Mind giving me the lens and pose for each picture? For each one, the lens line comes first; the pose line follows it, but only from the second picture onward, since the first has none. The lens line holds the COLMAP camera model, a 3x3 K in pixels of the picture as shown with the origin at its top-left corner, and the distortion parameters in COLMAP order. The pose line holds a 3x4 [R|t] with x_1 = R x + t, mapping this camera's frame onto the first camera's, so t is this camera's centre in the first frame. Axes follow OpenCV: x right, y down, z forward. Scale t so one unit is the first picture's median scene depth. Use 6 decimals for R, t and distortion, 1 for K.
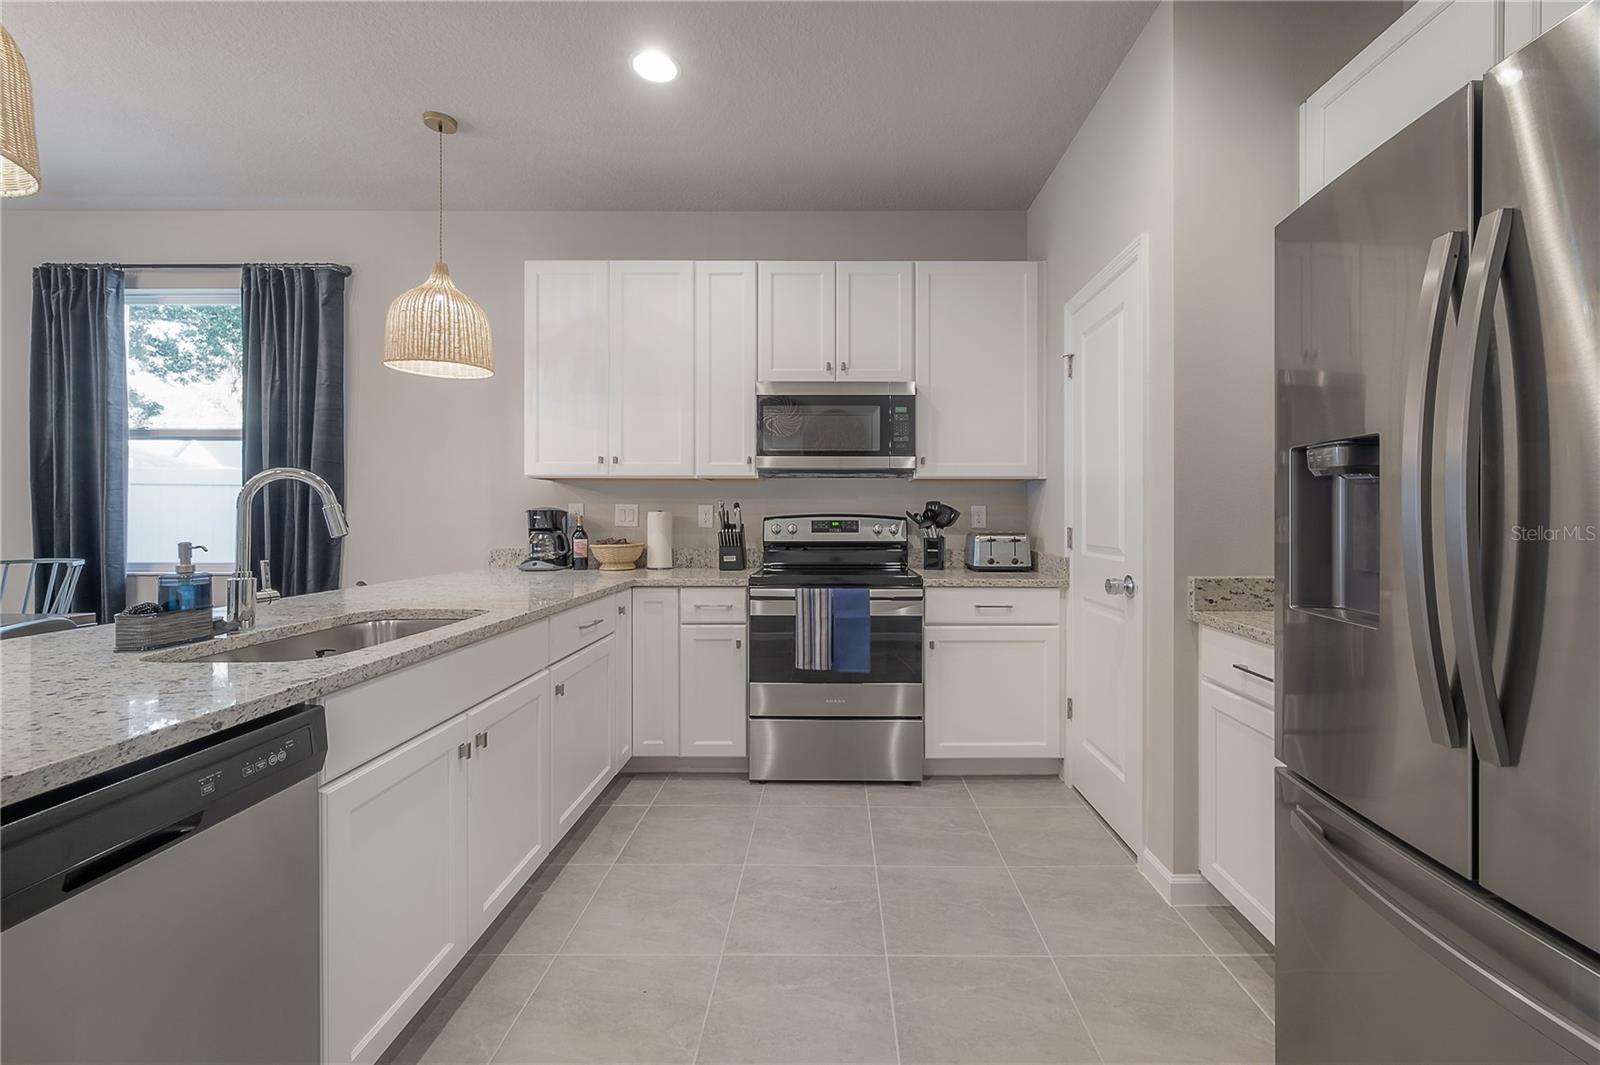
lens RADIAL K [[638.7, 0, 835.4], [0, 638.7, 515.3], [0, 0, 1]] dist [-0.002454, 0.000837]
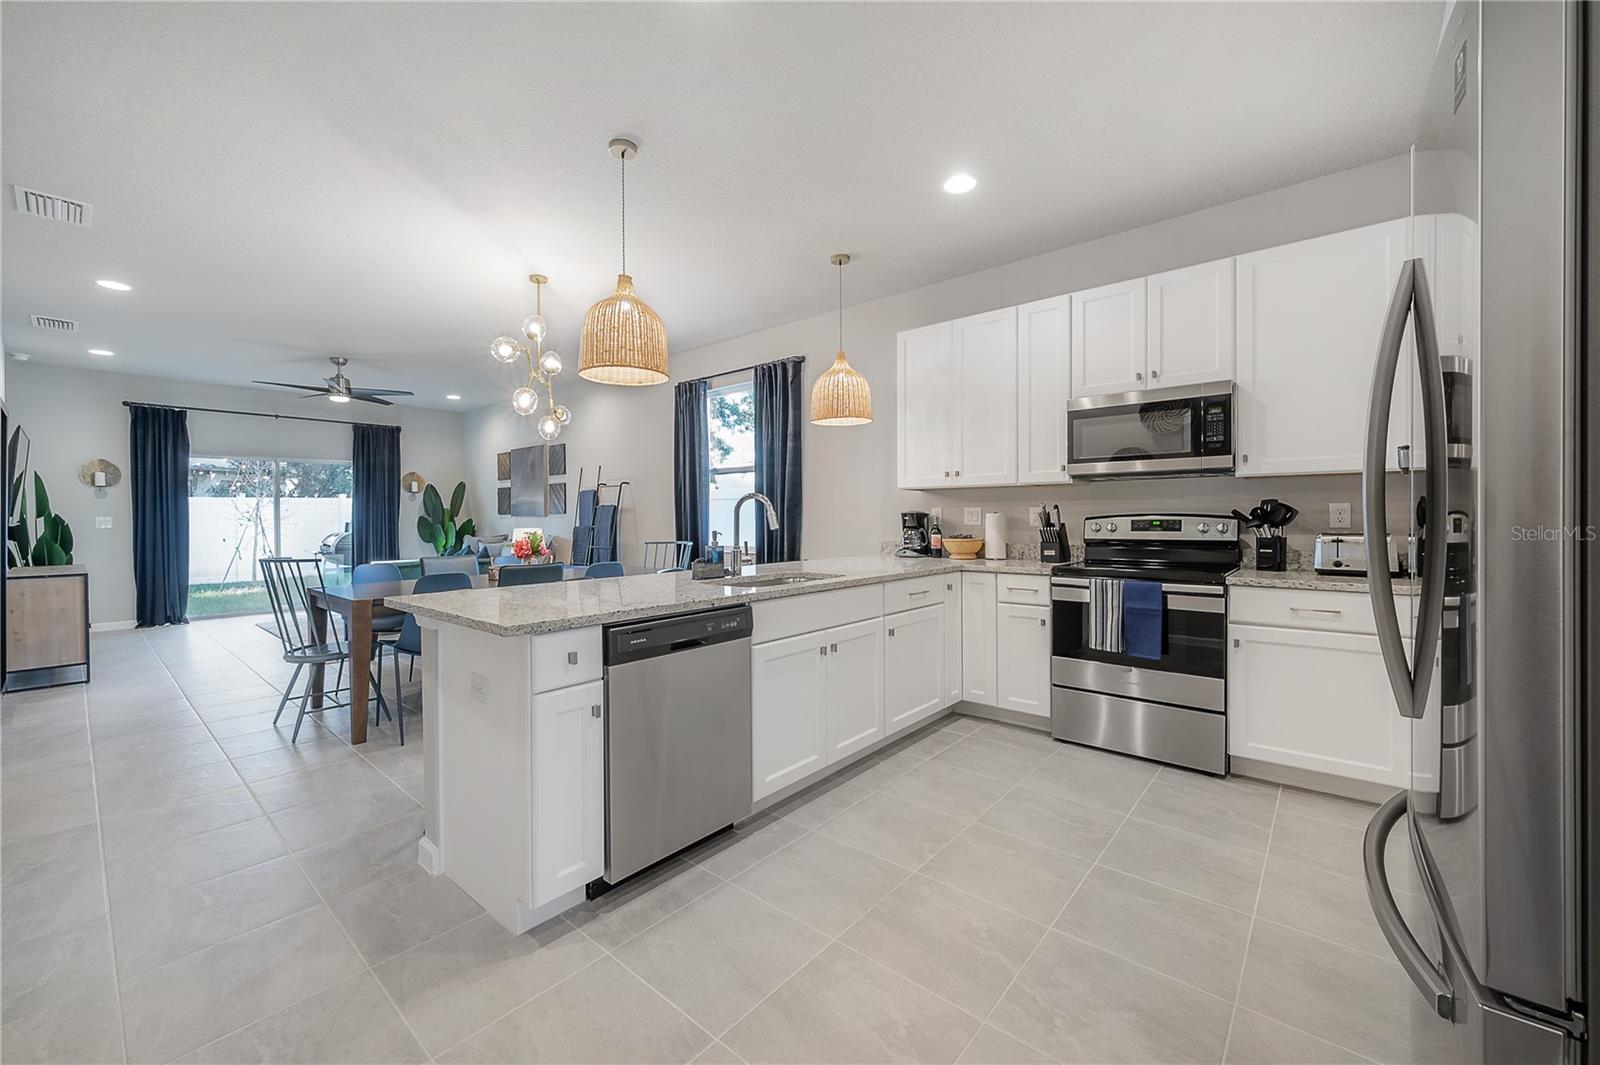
lens RADIAL K [[638.7, 0, 809.6], [0, 638.7, 519.8], [0, 0, 1]] dist [-0.002454, 0.000837]
pose [[0.763016, -0.003970, -0.646367, 0.261551], [0.007314, 0.999970, 0.002491, 0.001359], [0.646338, -0.006628, 0.763022, -0.181924]]
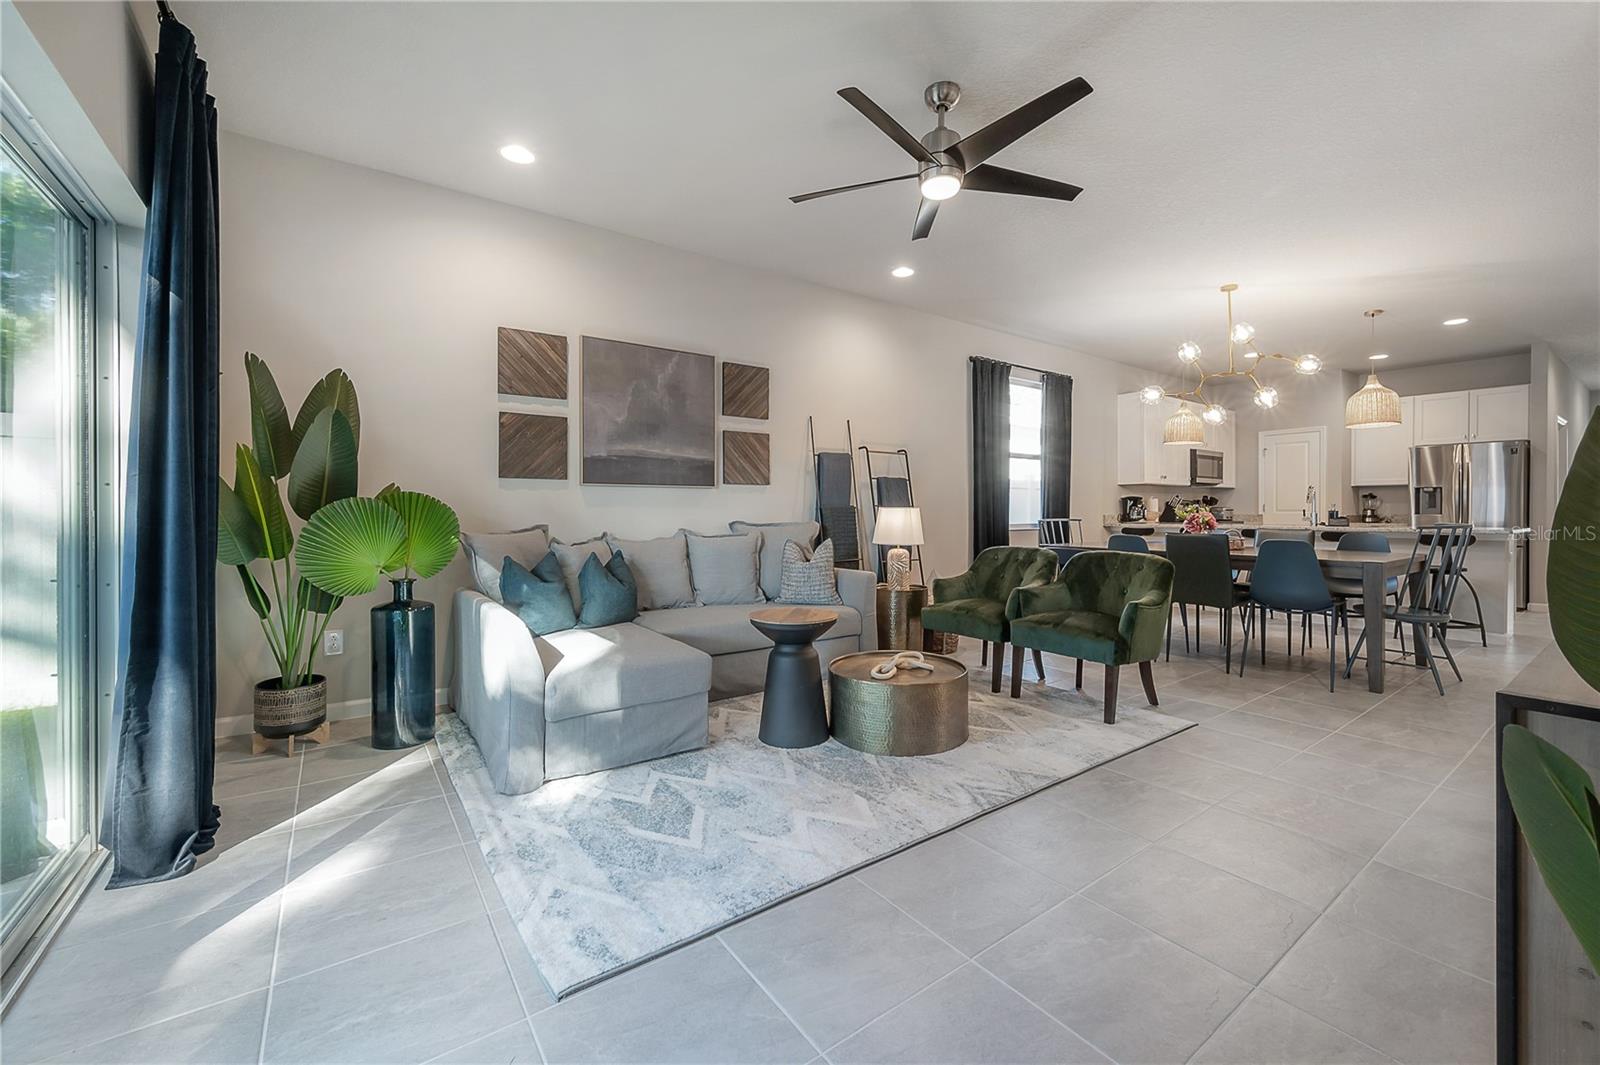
lens RADIAL K [[638.7, 0, 799.0], [0, 638.7, 523.4], [0, 0, 1]] dist [-0.002454, 0.000837]
pose [[0.808090, -0.014763, 0.588874, -2.839819], [0.003056, 0.999778, 0.020871, 0.033822], [-0.589051, -0.015066, 0.807955, -0.162229]]
